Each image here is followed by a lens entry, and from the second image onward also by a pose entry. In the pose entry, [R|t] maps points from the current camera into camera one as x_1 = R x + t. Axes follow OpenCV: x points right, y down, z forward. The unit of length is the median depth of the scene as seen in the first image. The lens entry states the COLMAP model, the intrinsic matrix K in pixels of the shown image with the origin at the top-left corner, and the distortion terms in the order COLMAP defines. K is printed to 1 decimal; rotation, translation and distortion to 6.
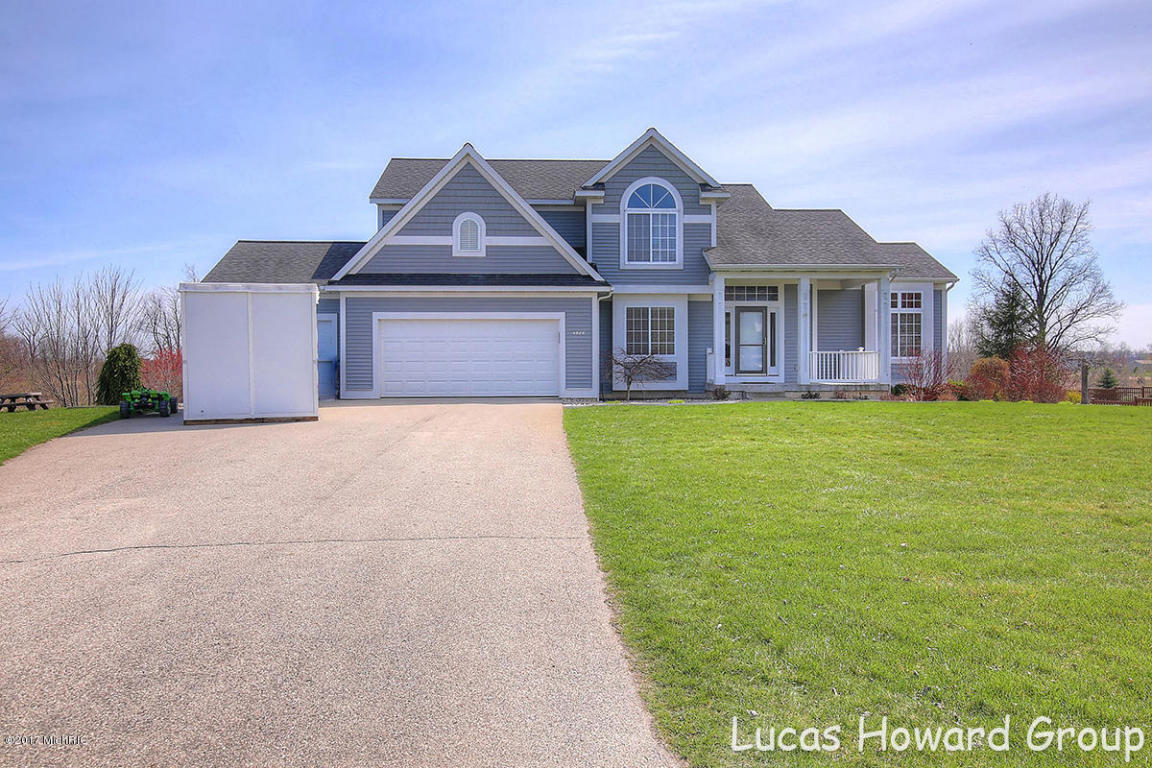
lens RADIAL K [[889.3, 0, 577.3], [0, 889.3, 383.8], [0, 0, 1]] dist [0.014267, 0.001135]
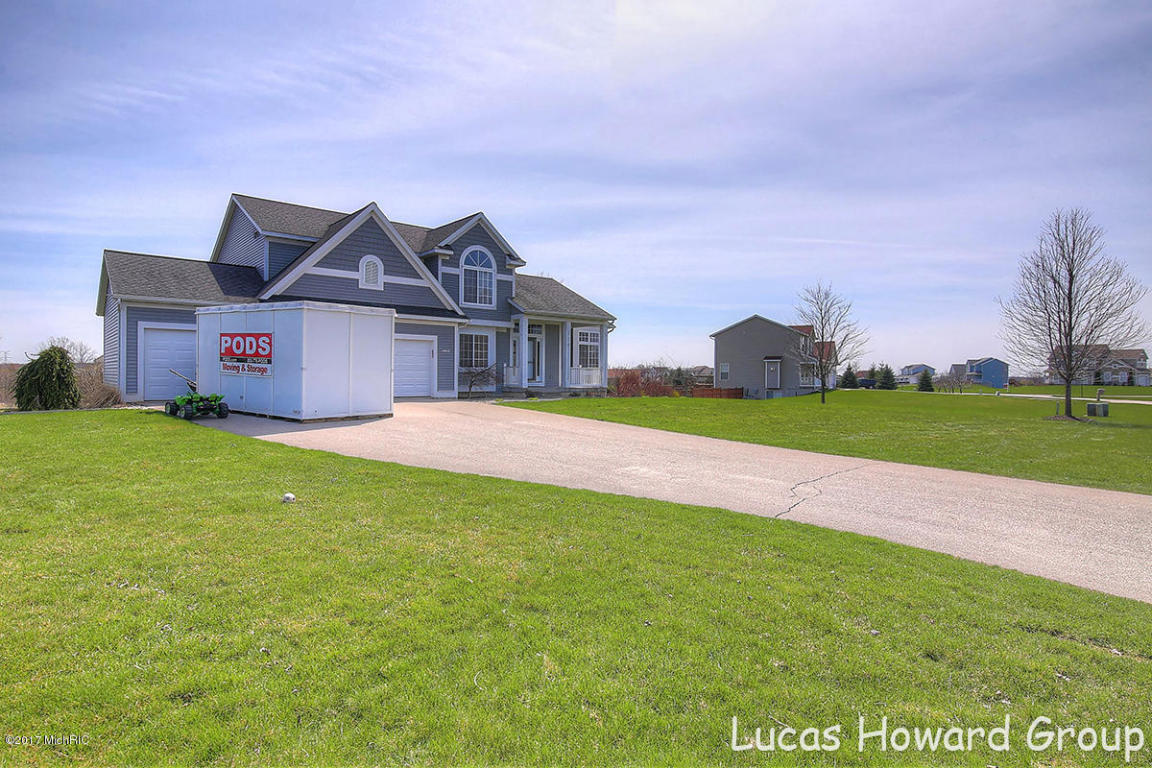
lens RADIAL K [[628.0, 0, 575.4], [0, 628.0, 374.8], [0, 0, 1]] dist [-0.001987, -0.000133]
pose [[0.795365, 0.011972, 0.606012, -0.414168], [-0.001088, 0.999832, -0.018324, -0.001681], [-0.606129, 0.013915, 0.795244, 0.088368]]
